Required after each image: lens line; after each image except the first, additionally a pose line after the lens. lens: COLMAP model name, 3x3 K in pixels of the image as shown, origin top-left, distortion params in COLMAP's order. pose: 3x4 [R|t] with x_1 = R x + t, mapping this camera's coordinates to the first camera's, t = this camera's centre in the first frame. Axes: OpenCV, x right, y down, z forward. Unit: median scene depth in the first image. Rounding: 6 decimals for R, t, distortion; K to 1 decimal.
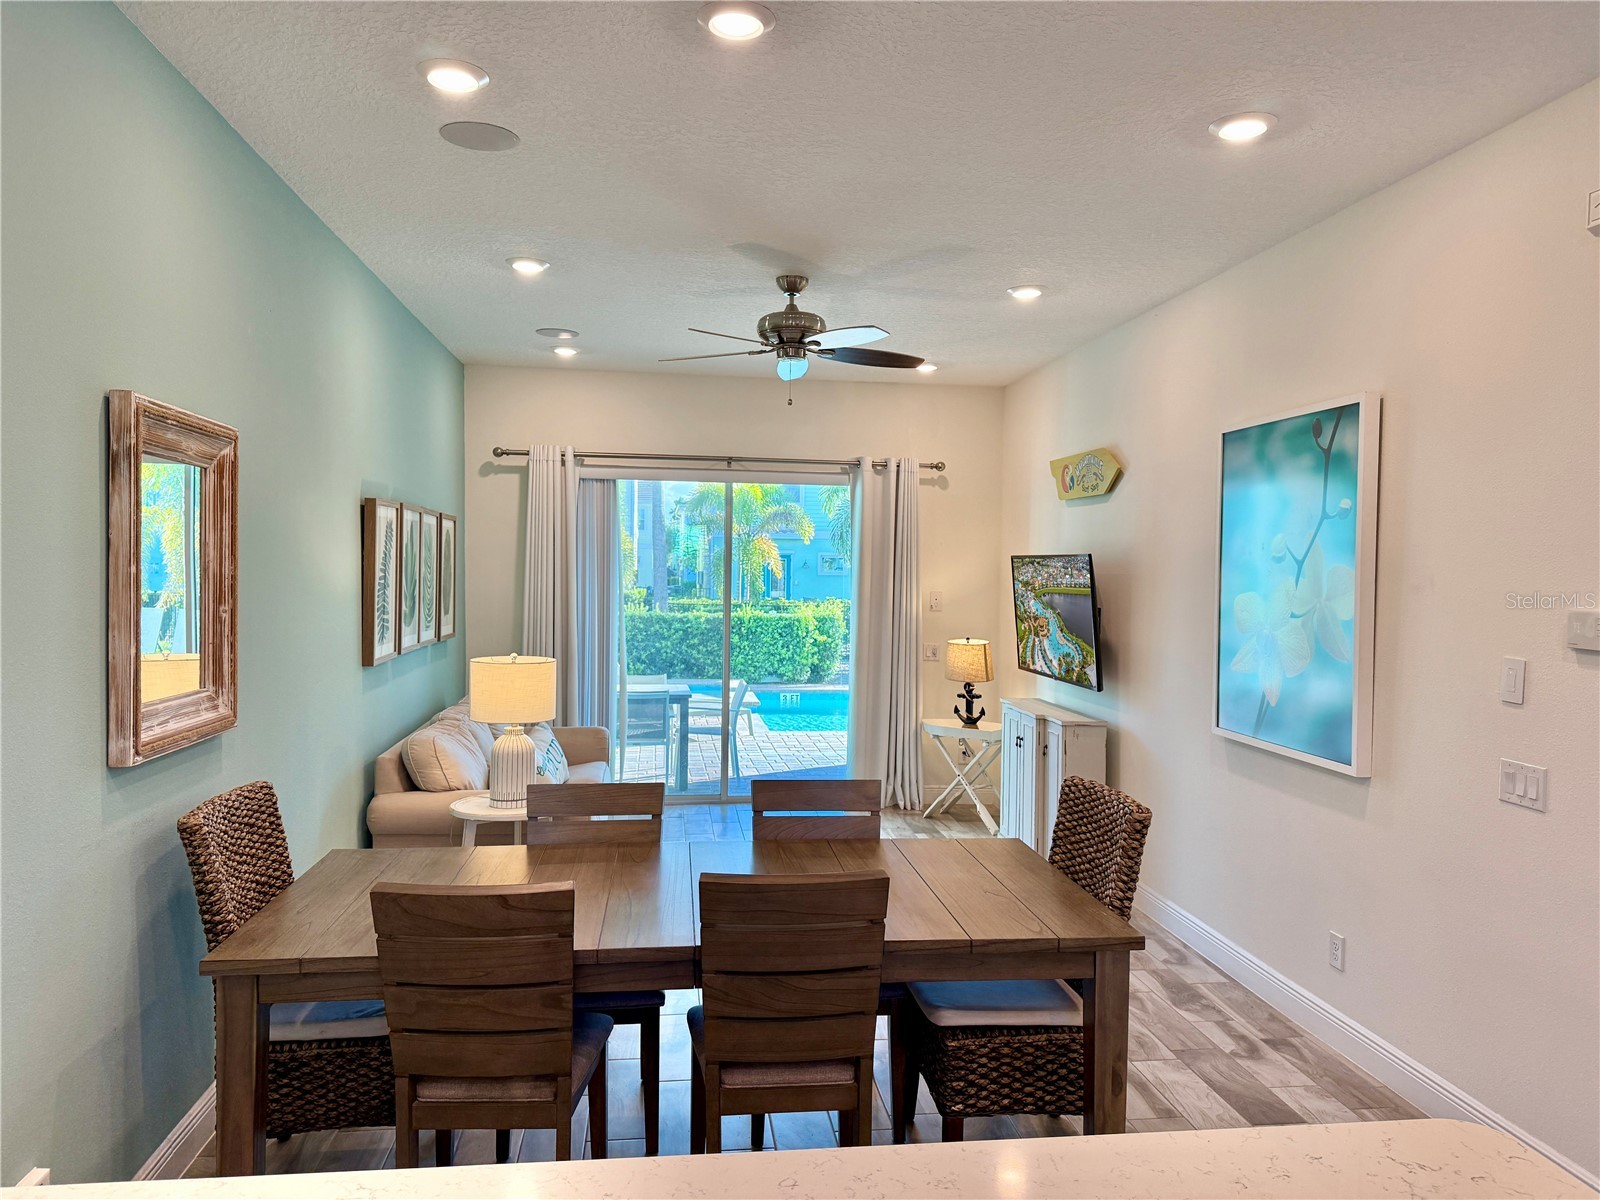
lens RADIAL K [[1123.8, 0, 789.7], [0, 1123.8, 604.7], [0, 0, 1]] dist [0.055427, -0.070244]
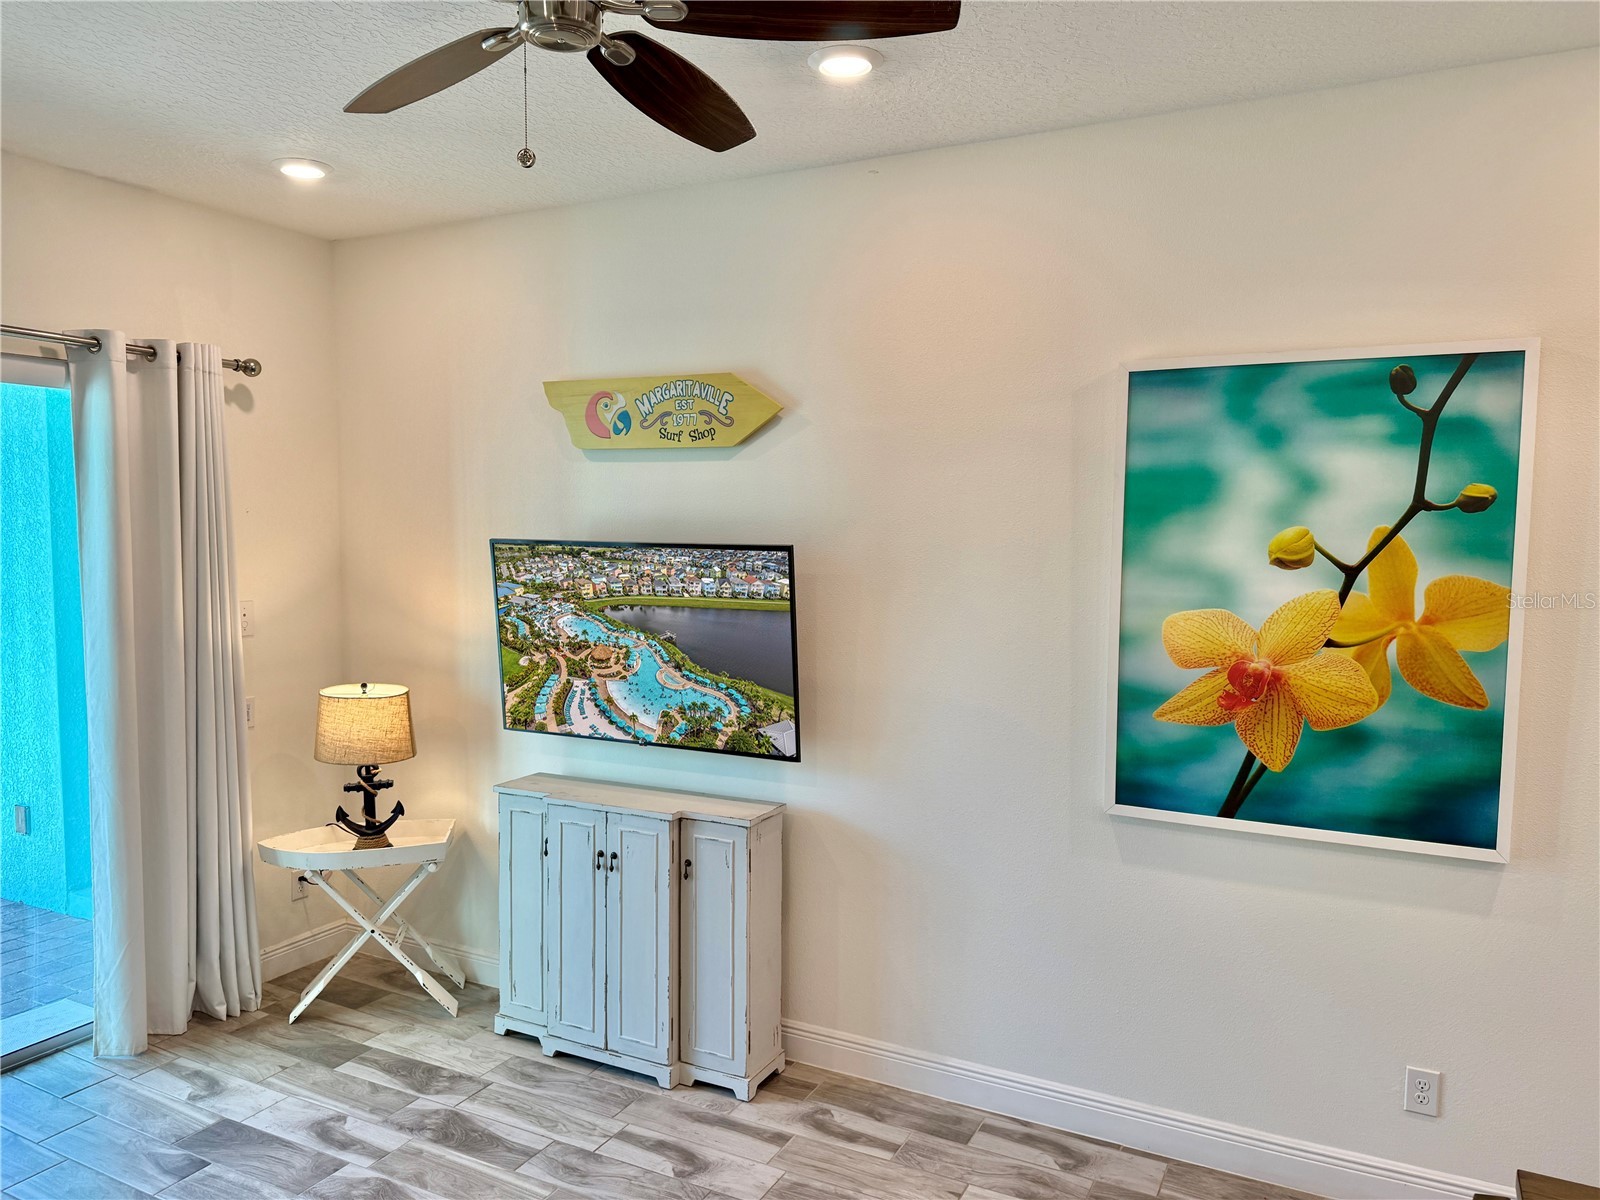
lens RADIAL K [[1123.8, 0, 804.2], [0, 1123.8, 607.7], [0, 0, 1]] dist [0.055427, -0.070244]
pose [[0.552692, -0.072601, 0.830217, -0.208933], [0.028491, 0.997262, 0.068242, -0.045679], [-0.832899, -0.014063, 0.553247, 0.573036]]
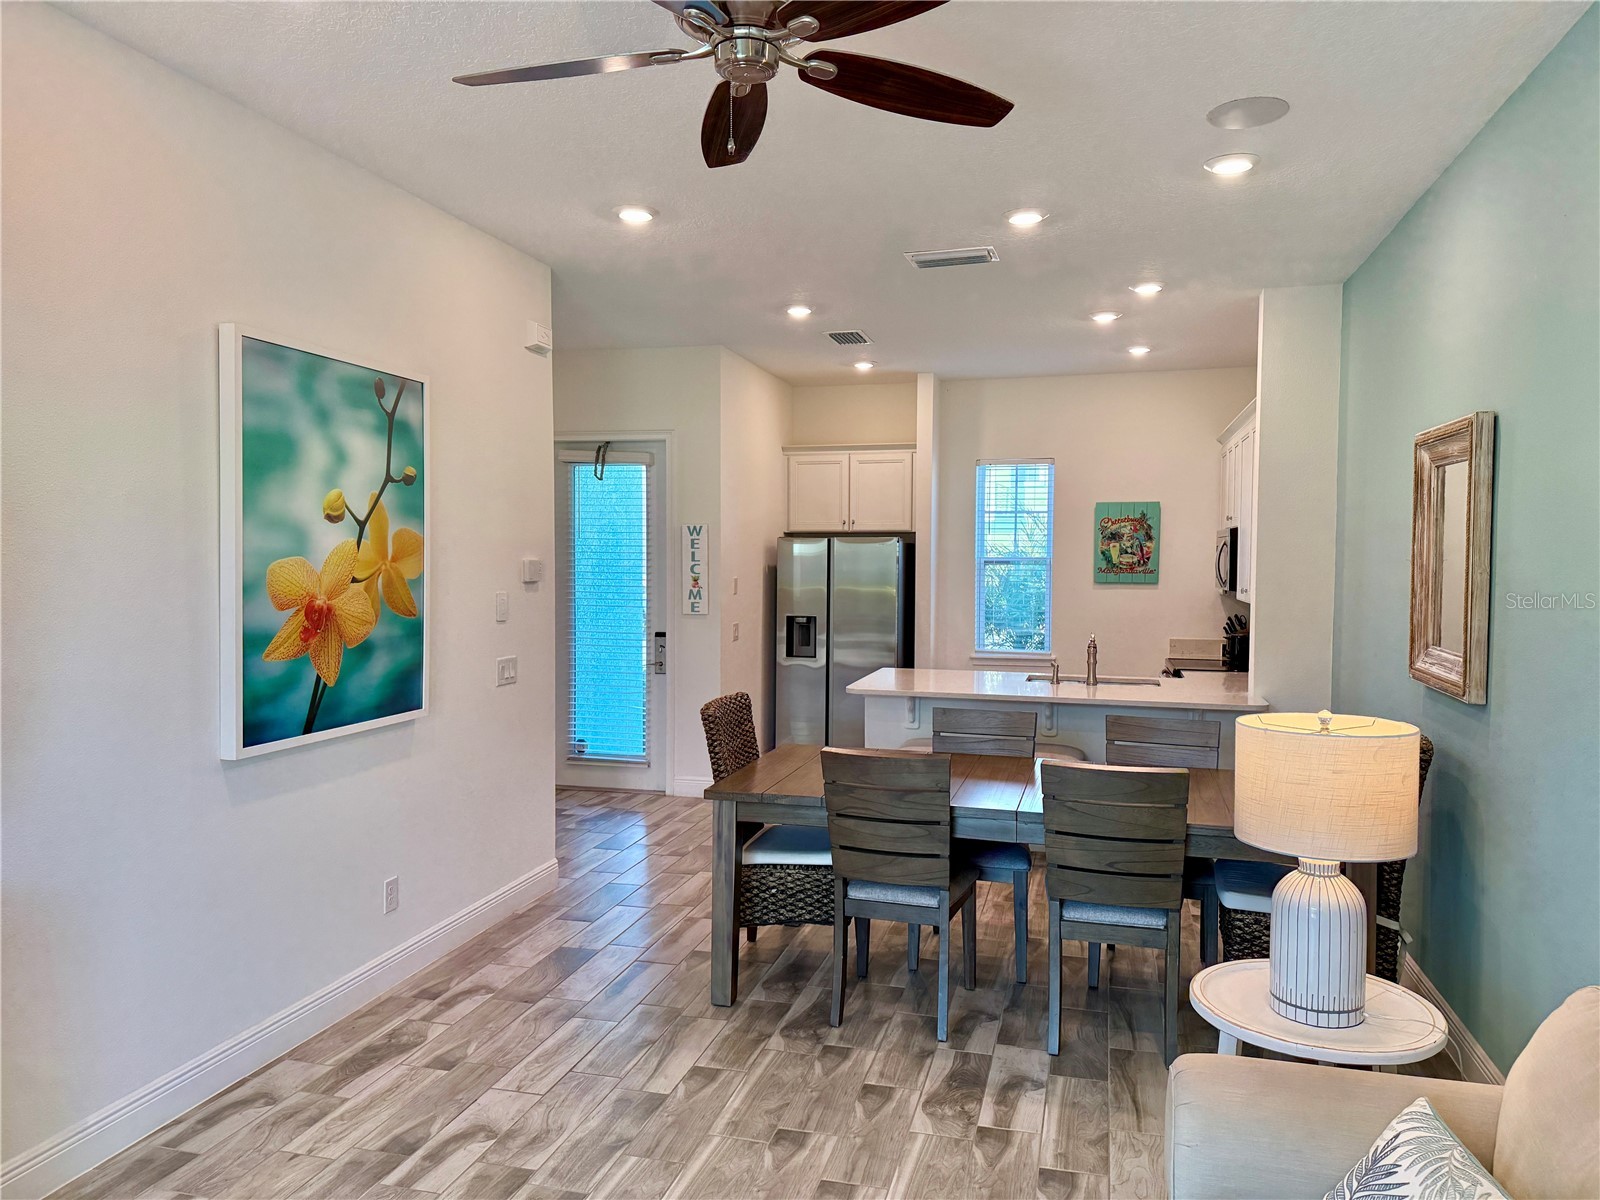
lens RADIAL K [[1123.8, 0, 813.7], [0, 1123.8, 602.0], [0, 0, 1]] dist [0.055427, -0.070244]
pose [[-0.933992, -0.033976, 0.355675, -0.153002], [-0.007316, 0.997078, 0.076036, -0.029651], [-0.357220, 0.068415, -0.931511, 1.121800]]
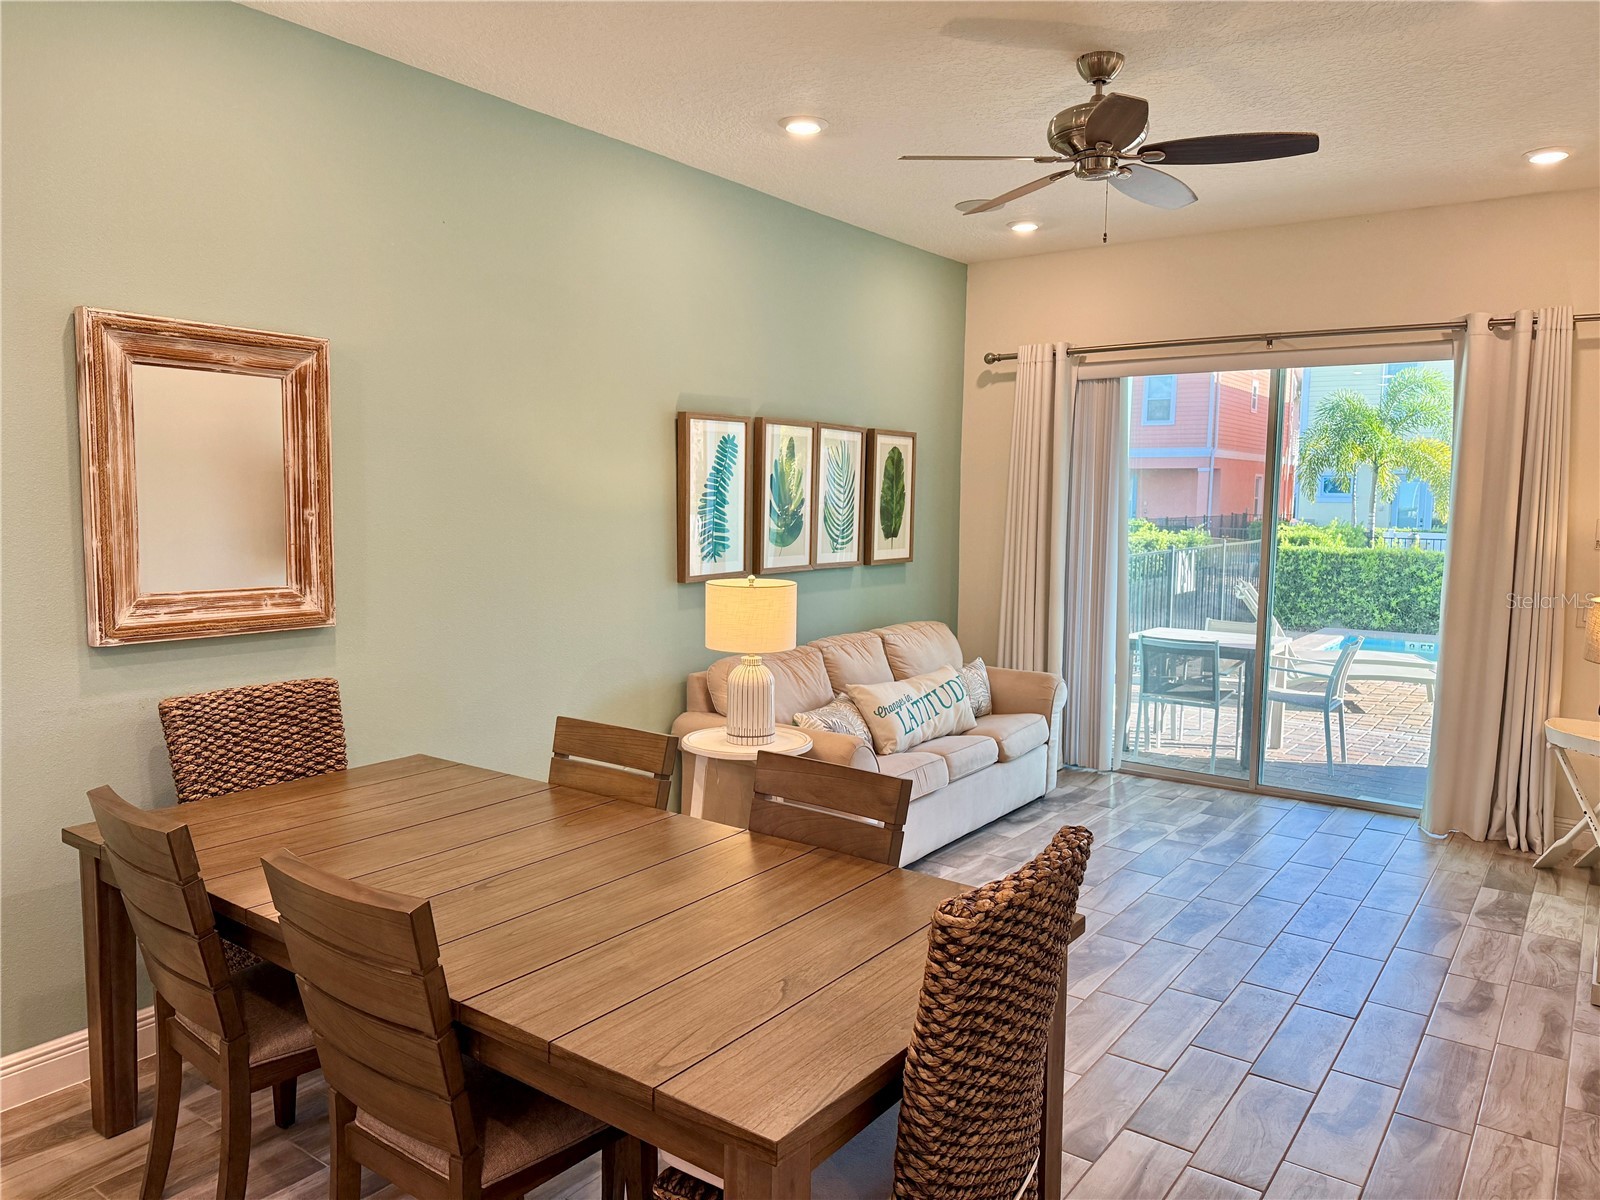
lens RADIAL K [[1123.8, 0, 784.2], [0, 1123.8, 602.7], [0, 0, 1]] dist [0.055427, -0.070244]
pose [[0.726416, 0.060221, -0.684612, 0.280241], [-0.021962, 0.997679, 0.064456, 0.005030], [0.686904, -0.031787, 0.726053, 0.269971]]
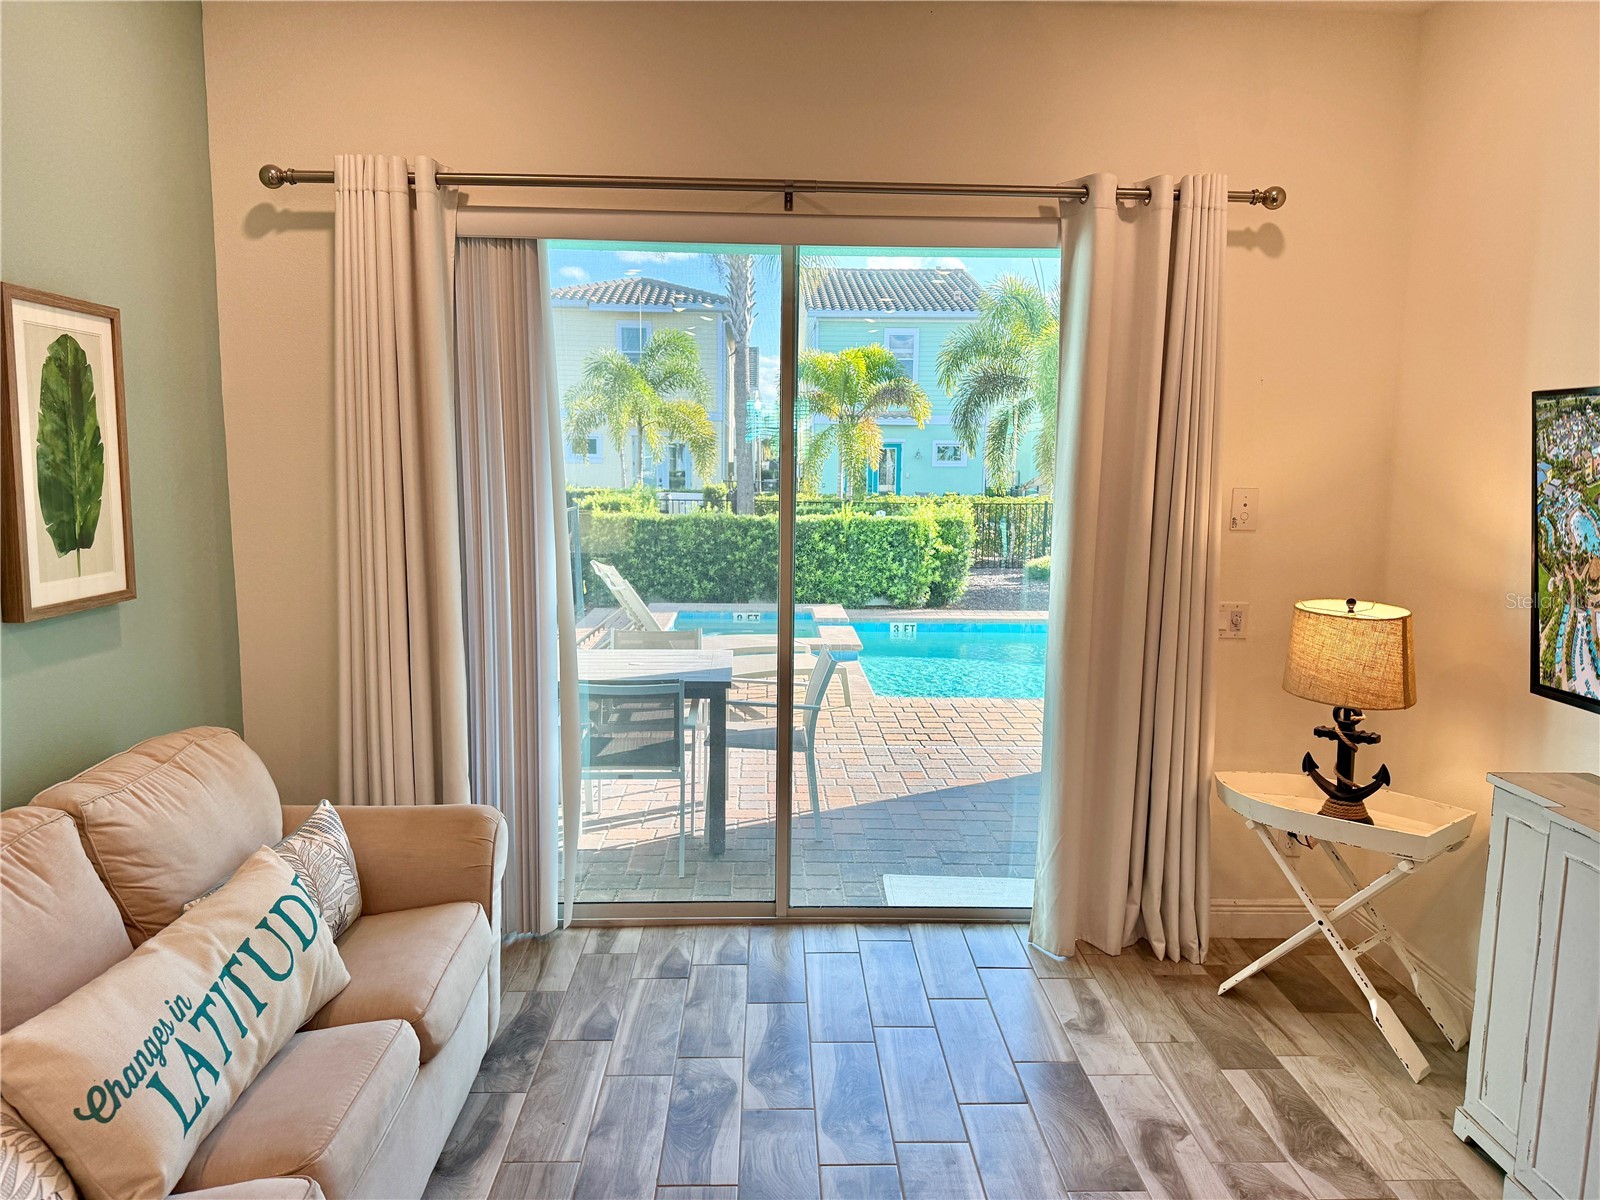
lens RADIAL K [[1123.8, 0, 800.0], [0, 1123.8, 603.7], [0, 0, 1]] dist [0.055427, -0.070244]
pose [[0.996324, 0.008033, -0.085285, -0.011331], [-0.000061, 0.995660, 0.093069, -0.009258], [0.085662, -0.092722, 0.992000, 0.636444]]
